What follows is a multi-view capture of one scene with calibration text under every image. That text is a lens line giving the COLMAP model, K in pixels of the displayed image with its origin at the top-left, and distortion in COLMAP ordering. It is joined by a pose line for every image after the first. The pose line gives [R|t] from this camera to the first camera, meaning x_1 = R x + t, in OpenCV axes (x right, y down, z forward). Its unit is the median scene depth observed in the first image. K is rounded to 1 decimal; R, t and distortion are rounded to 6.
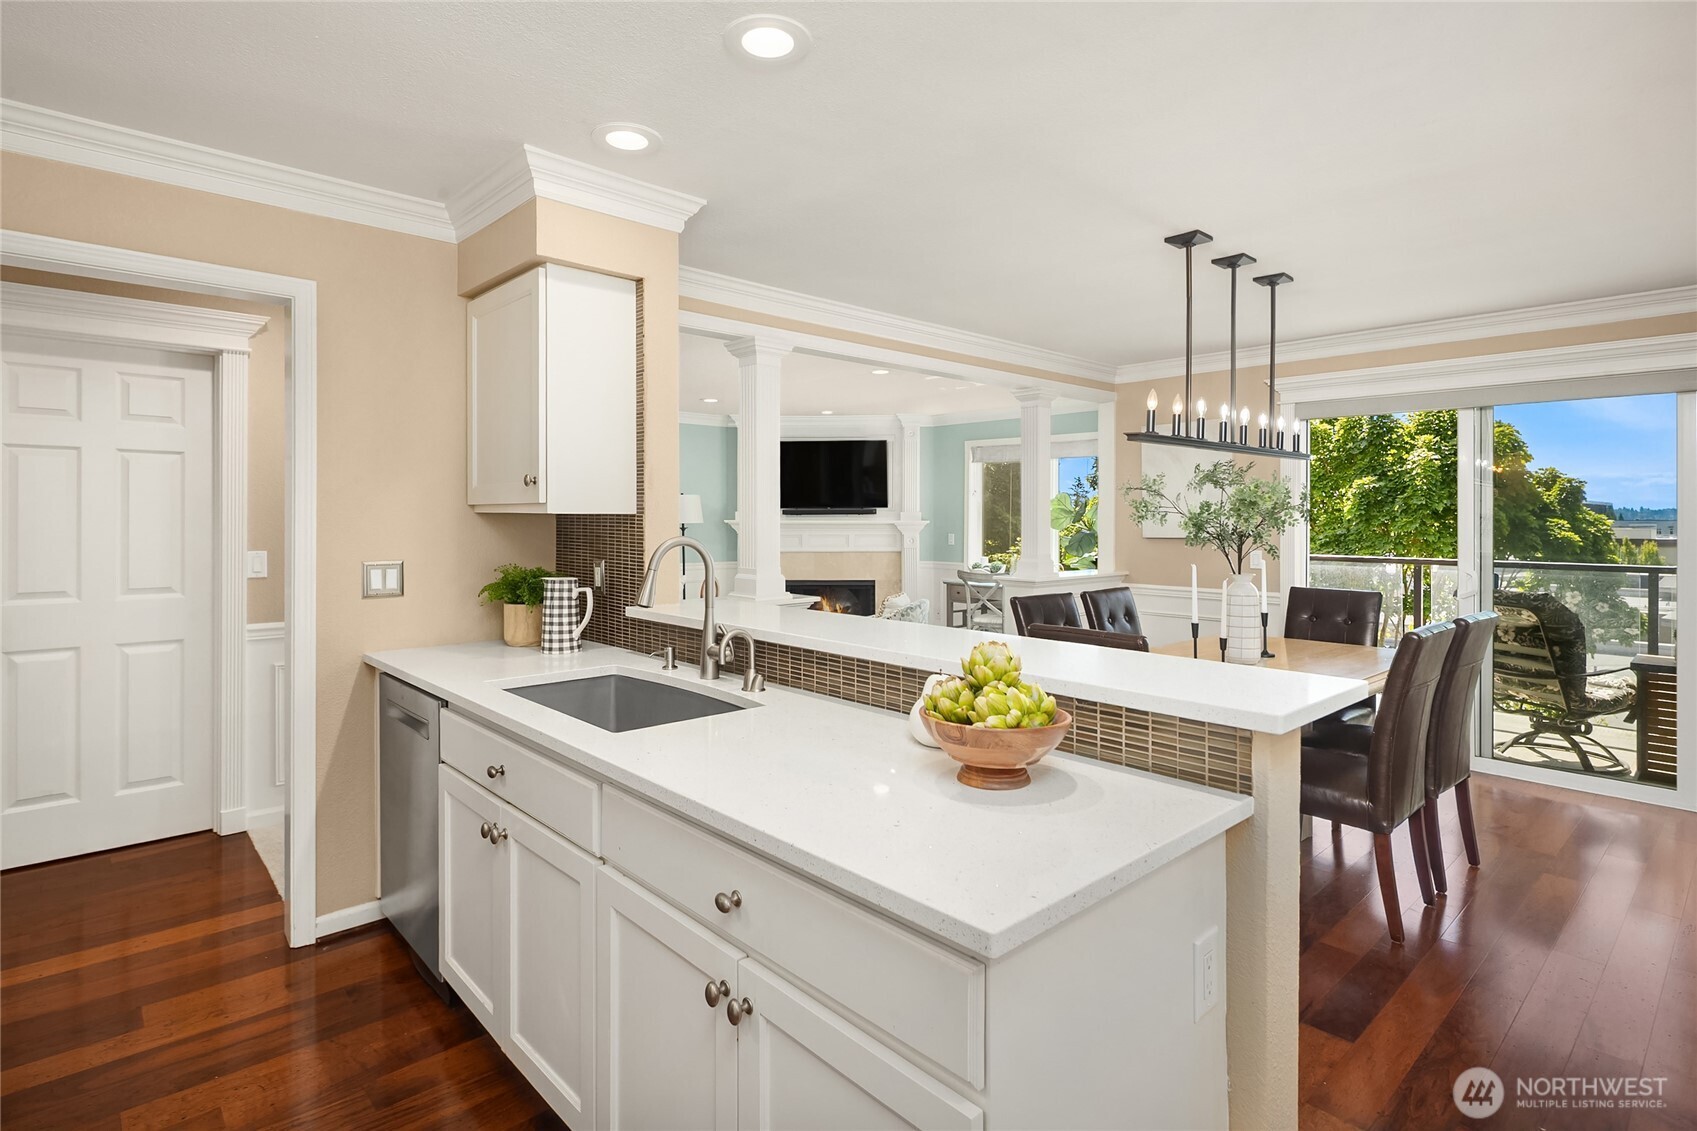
lens RADIAL K [[842.0, 0, 857.2], [0, 842.0, 515.9], [0, 0, 1]] dist [0.001059, -0.001622]
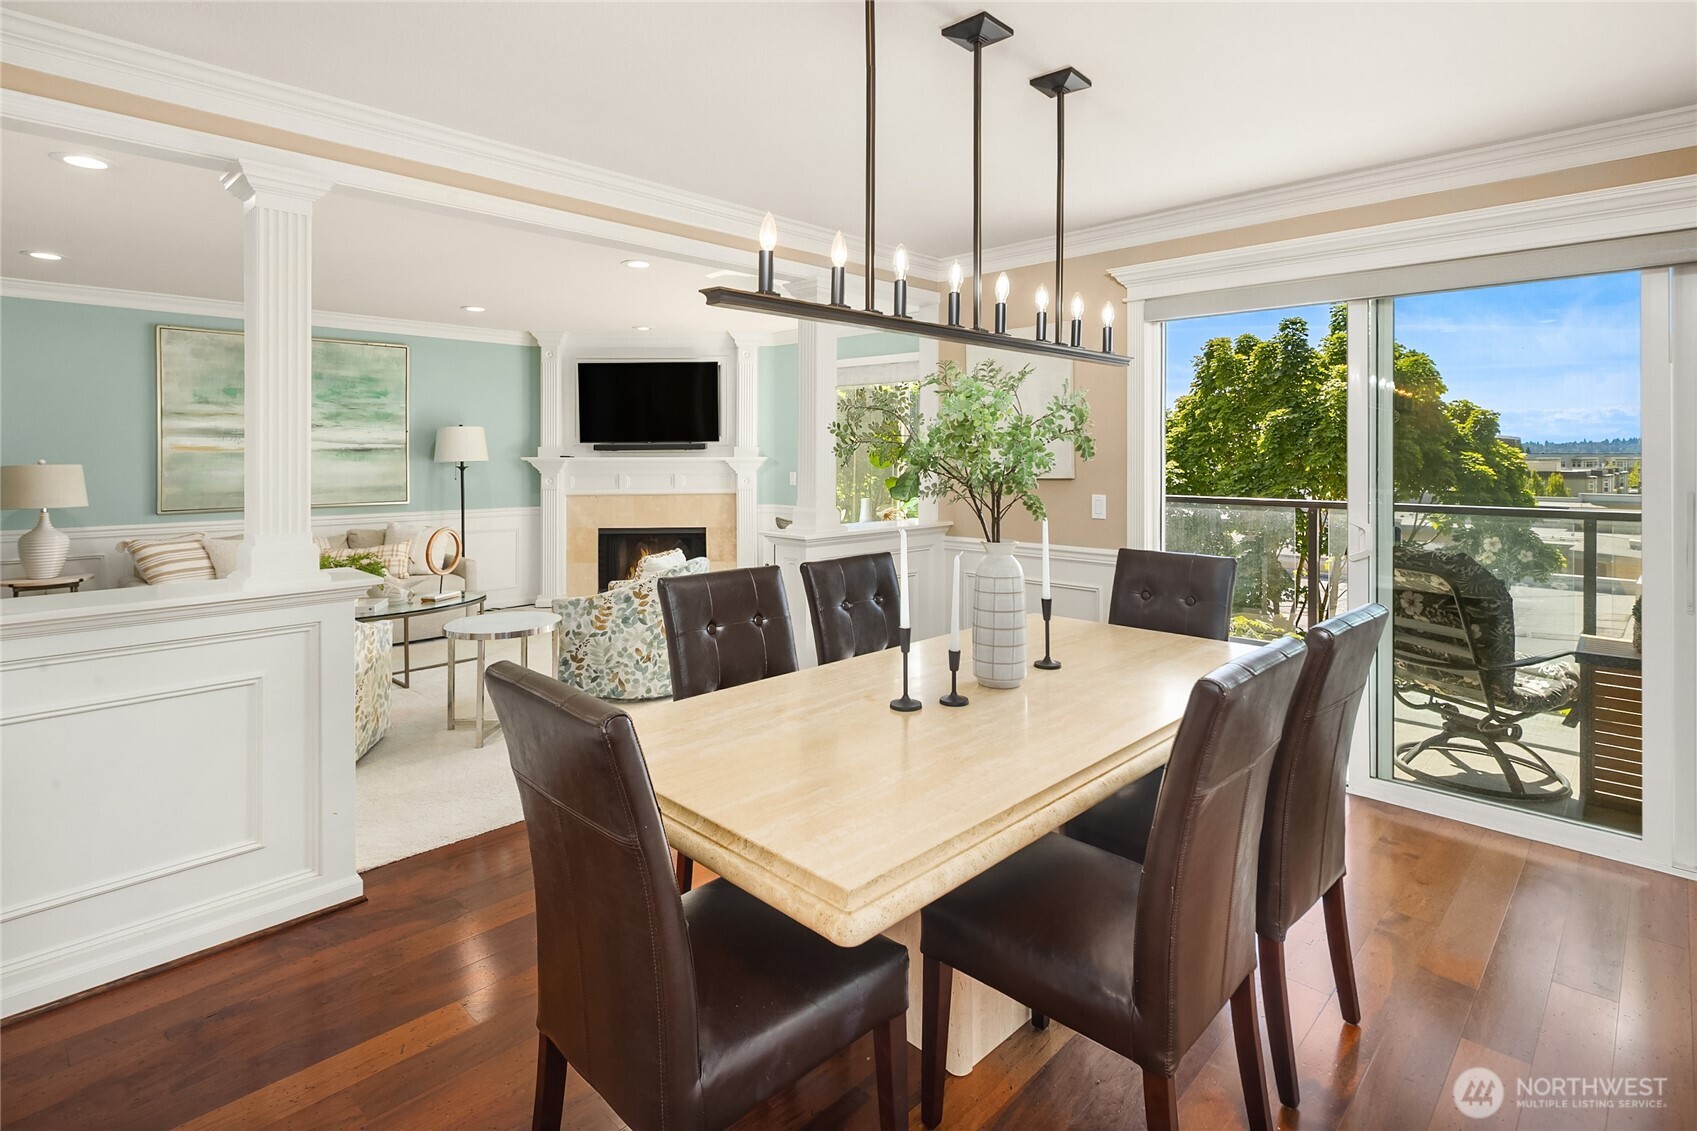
lens RADIAL K [[842.0, 0, 852.8], [0, 842.0, 453.5], [0, 0, 1]] dist [0.001059, -0.001622]
pose [[0.998132, -0.003551, 0.060997, 0.190729], [0.003426, 0.999992, 0.002159, 0.001404], [-0.061004, -0.001946, 0.998136, 0.235056]]
